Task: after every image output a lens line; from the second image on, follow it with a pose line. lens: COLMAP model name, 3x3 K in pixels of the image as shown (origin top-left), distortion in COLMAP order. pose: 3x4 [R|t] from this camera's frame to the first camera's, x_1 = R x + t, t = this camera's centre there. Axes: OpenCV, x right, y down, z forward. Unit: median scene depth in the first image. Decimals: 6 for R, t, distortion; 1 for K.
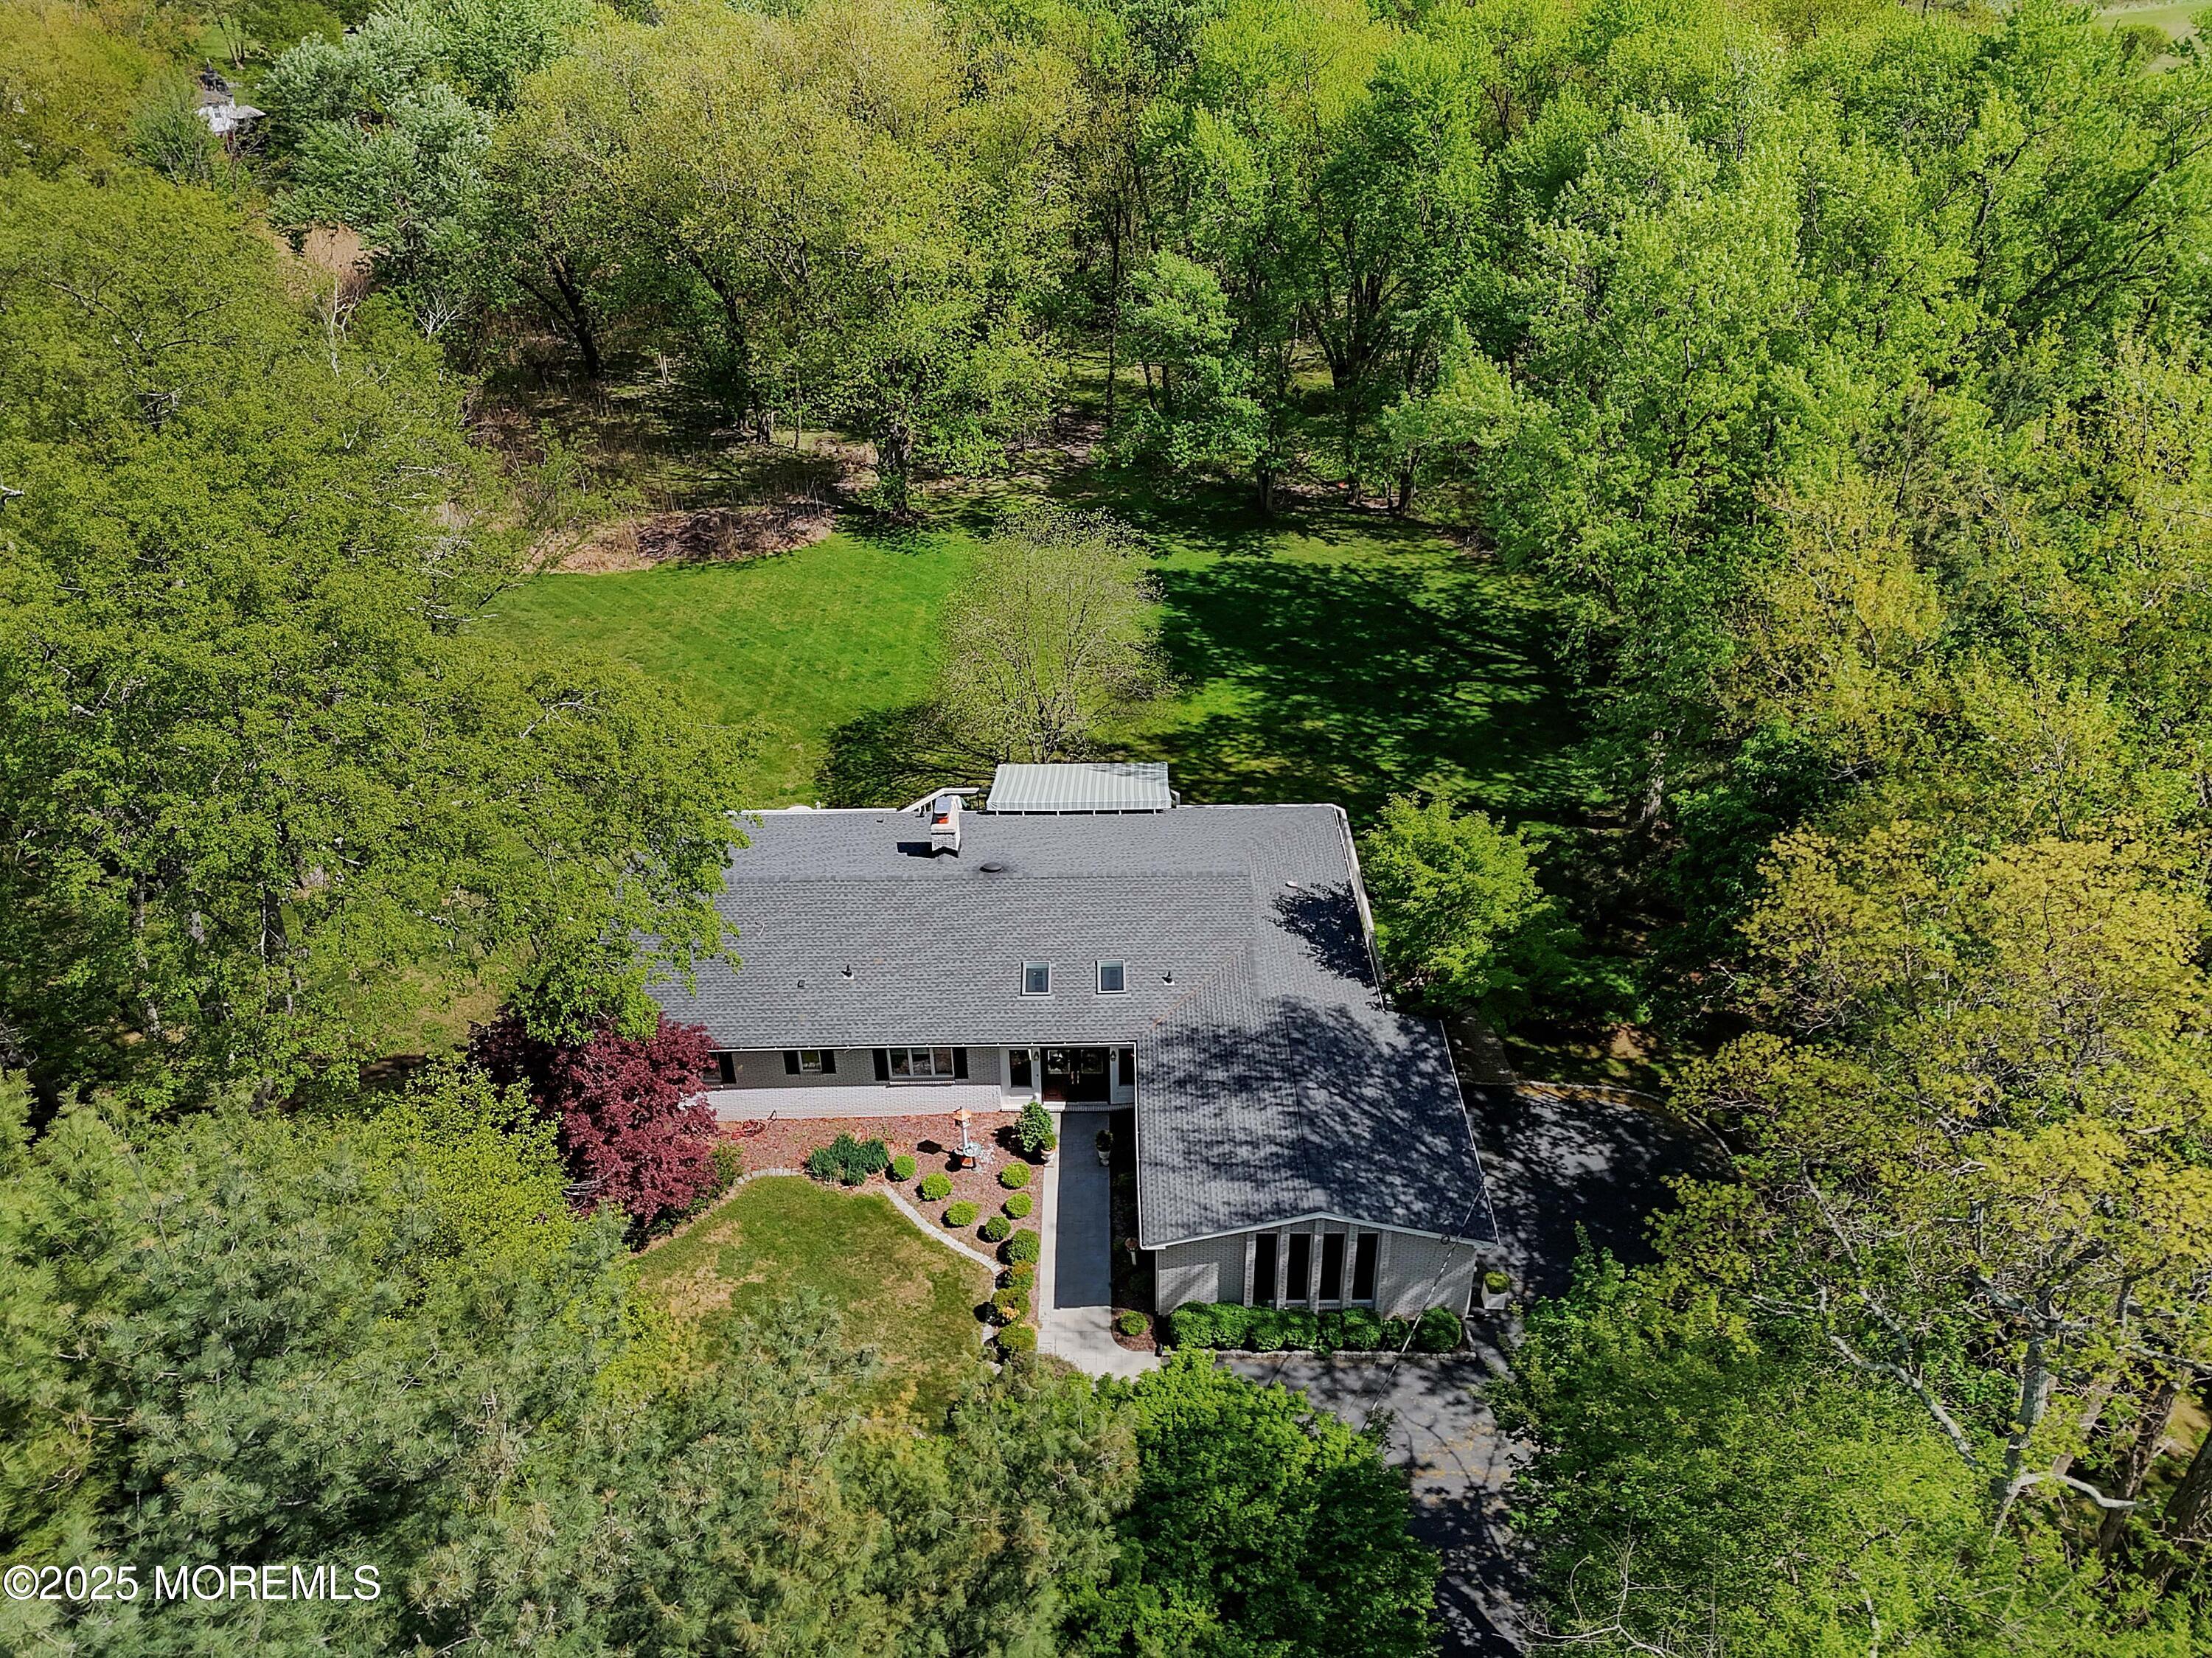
lens RADIAL K [[1674.6, 0, 1078.5], [0, 1674.6, 777.6], [0, 0, 1]] dist [0.060354, -0.052850]
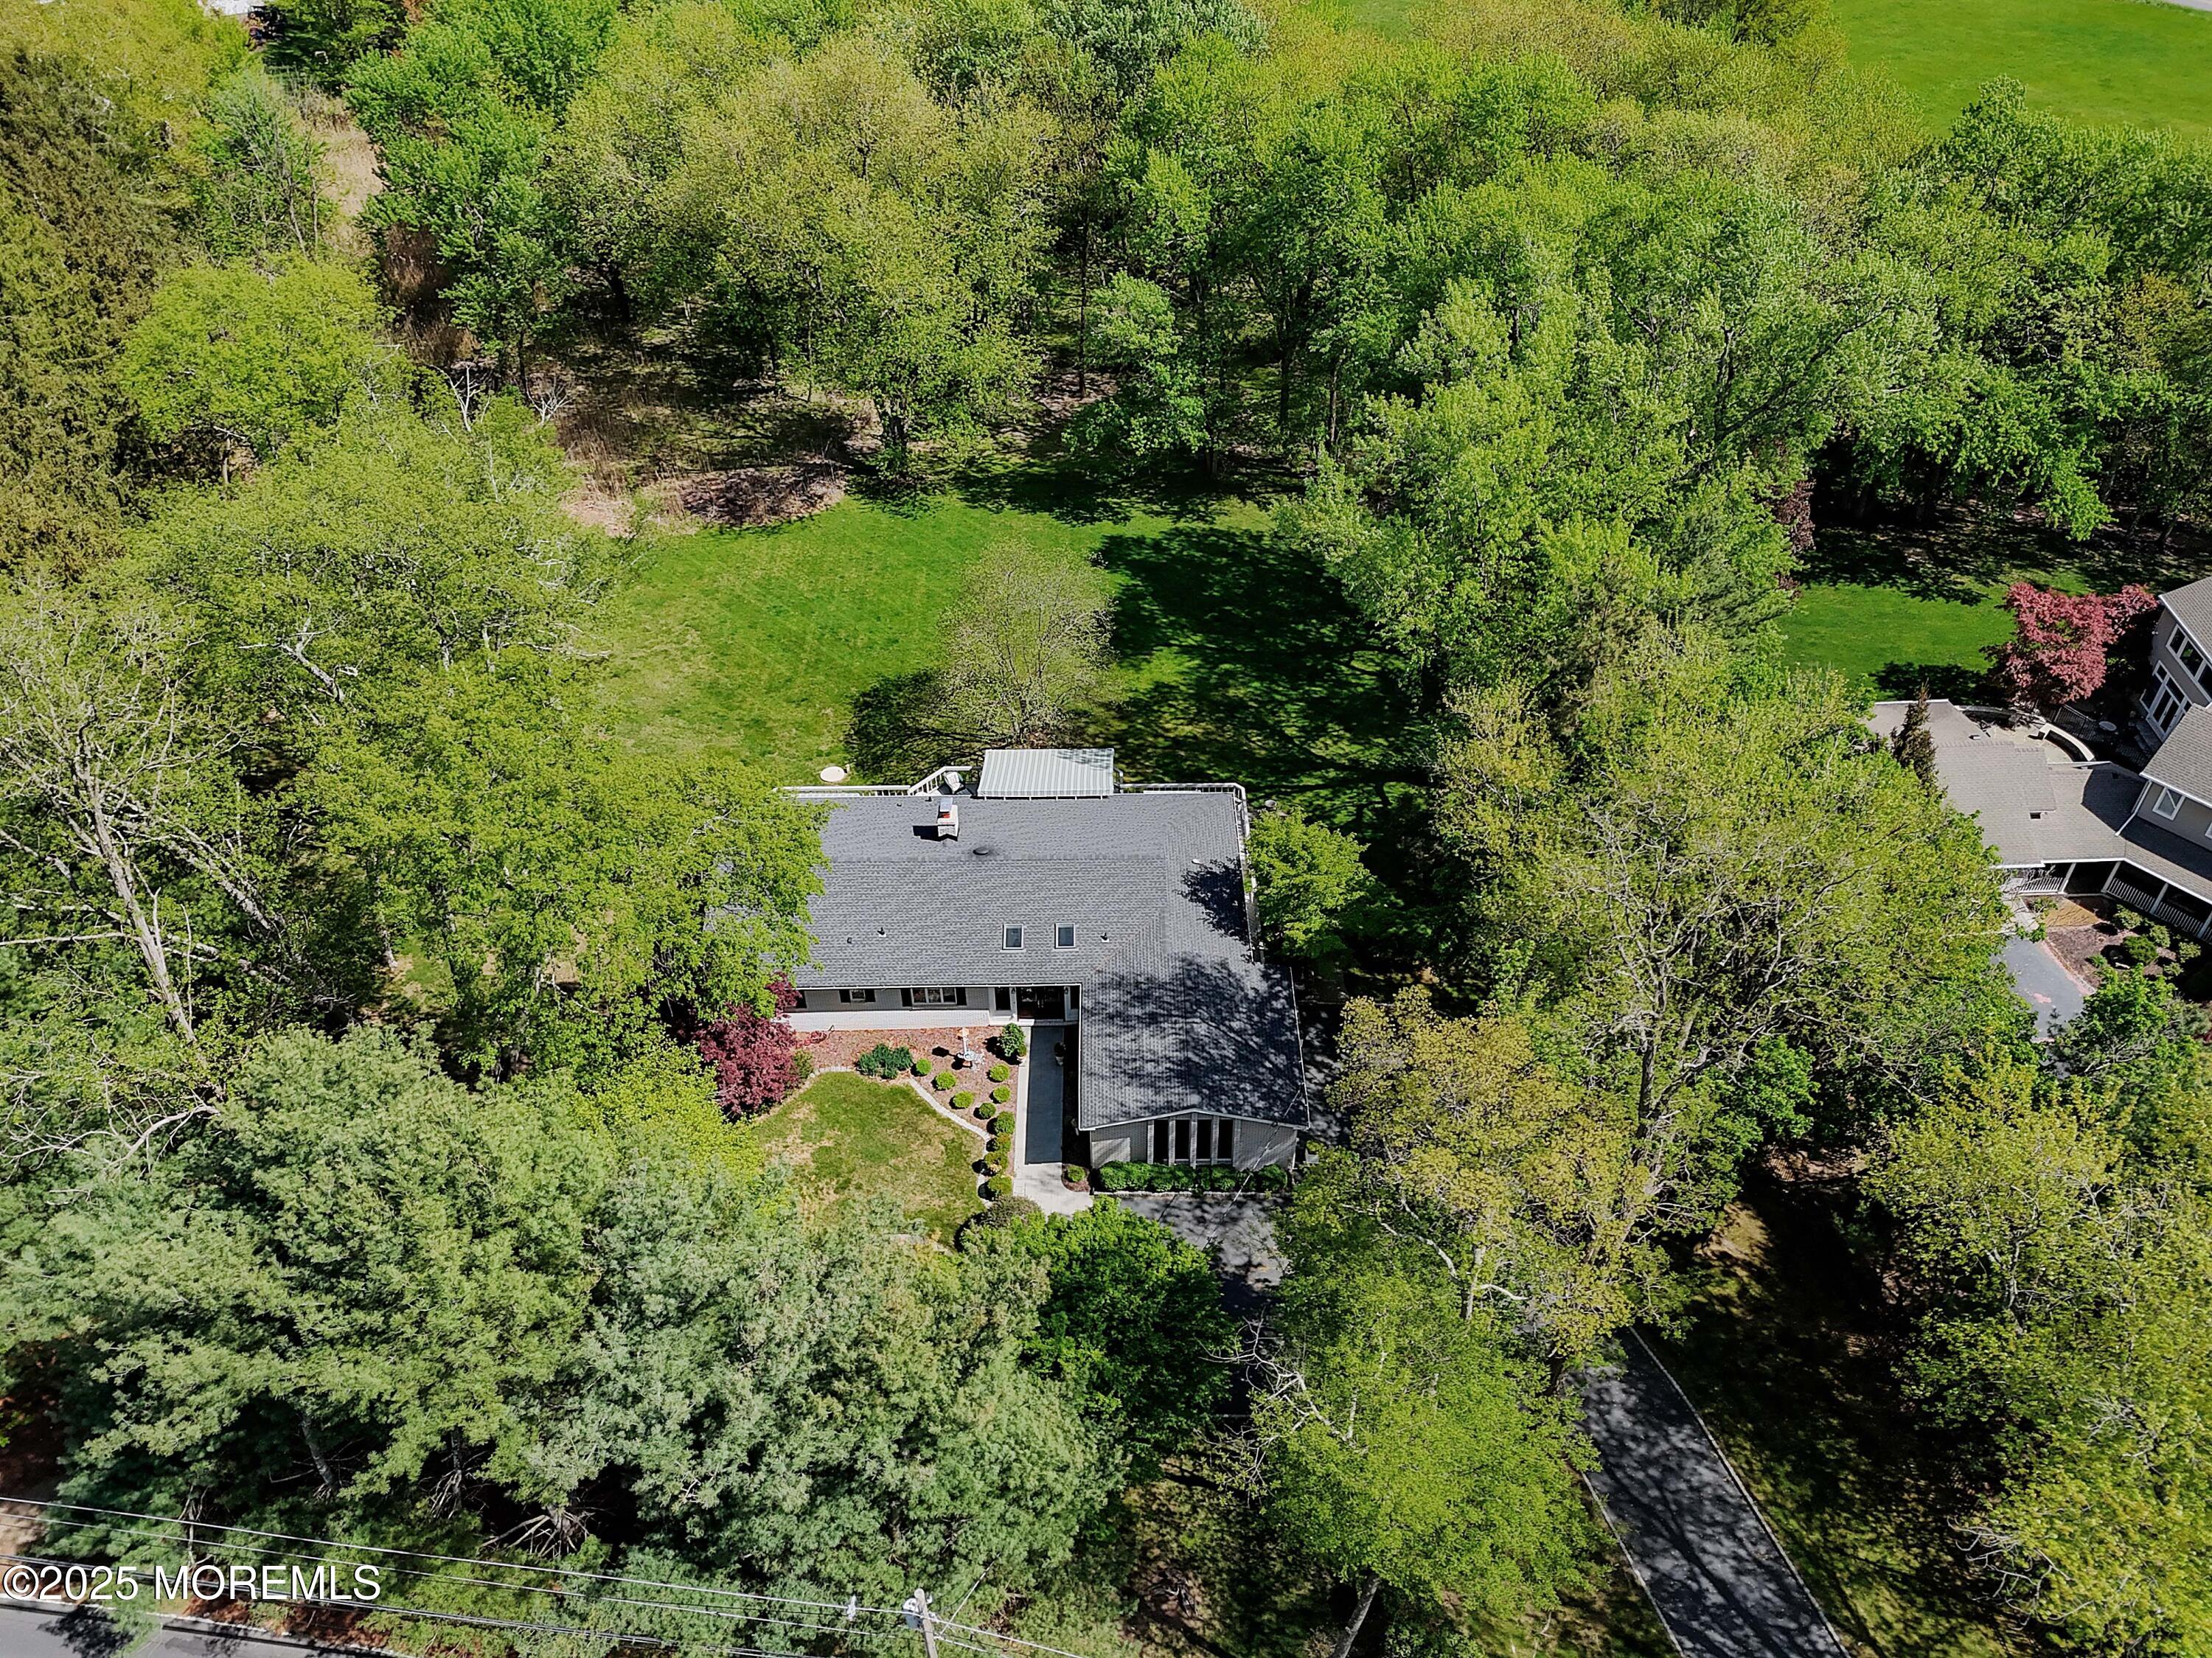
lens RADIAL K [[1674.7, 0, 1065.6], [0, 1674.7, 821.4], [0, 0, 1]] dist [0.058361, -0.053109]
pose [[0.999989, -0.001526, -0.004406, 0.026755], [0.002184, 0.988151, 0.153467, -0.201878], [0.004119, -0.153475, 0.988144, -0.408972]]
